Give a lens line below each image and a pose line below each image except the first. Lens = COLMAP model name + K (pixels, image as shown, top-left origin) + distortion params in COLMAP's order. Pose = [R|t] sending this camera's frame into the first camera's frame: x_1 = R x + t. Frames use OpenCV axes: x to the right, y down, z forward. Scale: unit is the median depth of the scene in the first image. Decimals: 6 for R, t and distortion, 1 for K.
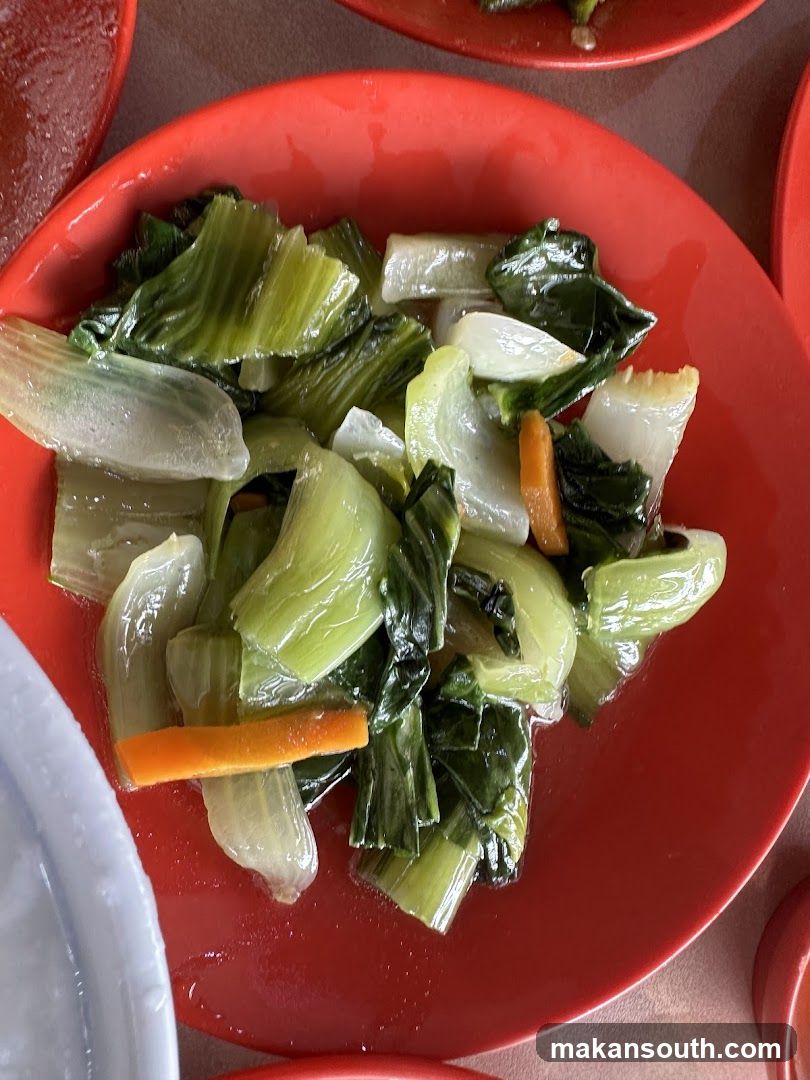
lens RADIAL K [[839.2, 0, 297.4], [0, 839.2, 497.4], [0, 0, 1]] dist [-0.022832, -0.000870]
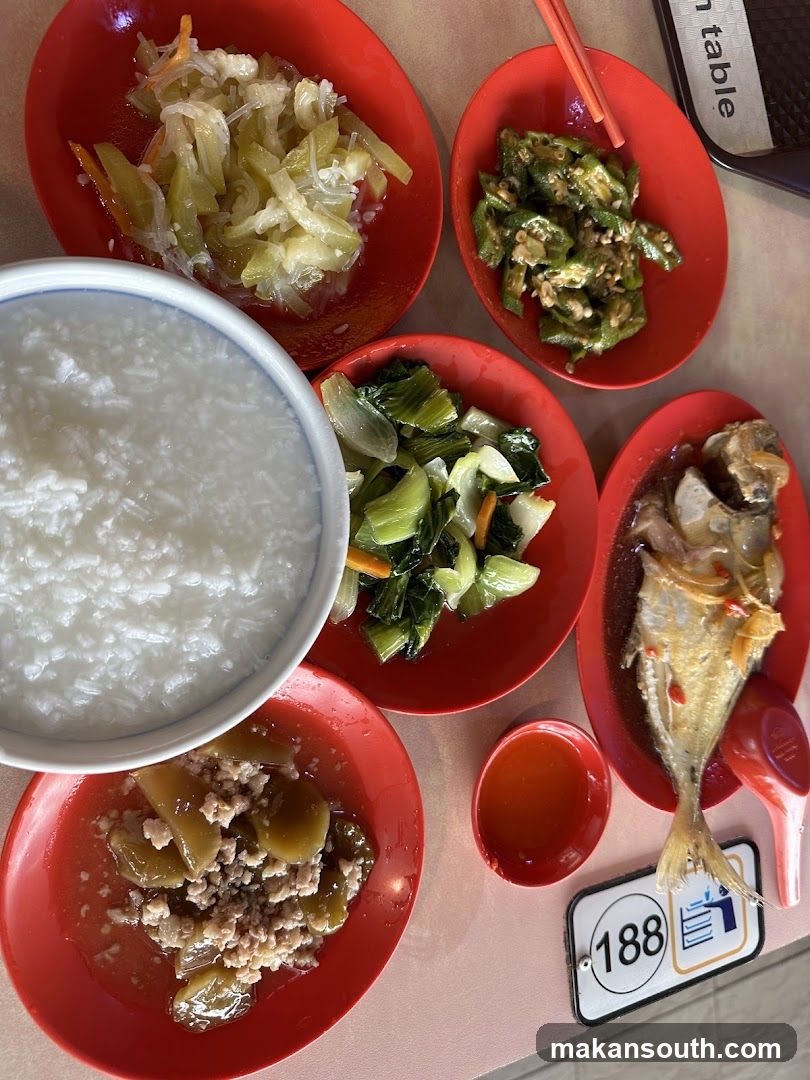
lens RADIAL K [[837.2, 0, 407.0], [0, 837.2, 527.6], [0, 0, 1]] dist [0.007546, -0.007410]
pose [[0.891359, 0.419671, 0.171332, -0.361480], [-0.402452, 0.906600, -0.126919, 0.446003], [-0.208594, 0.044177, 0.977004, -1.498387]]
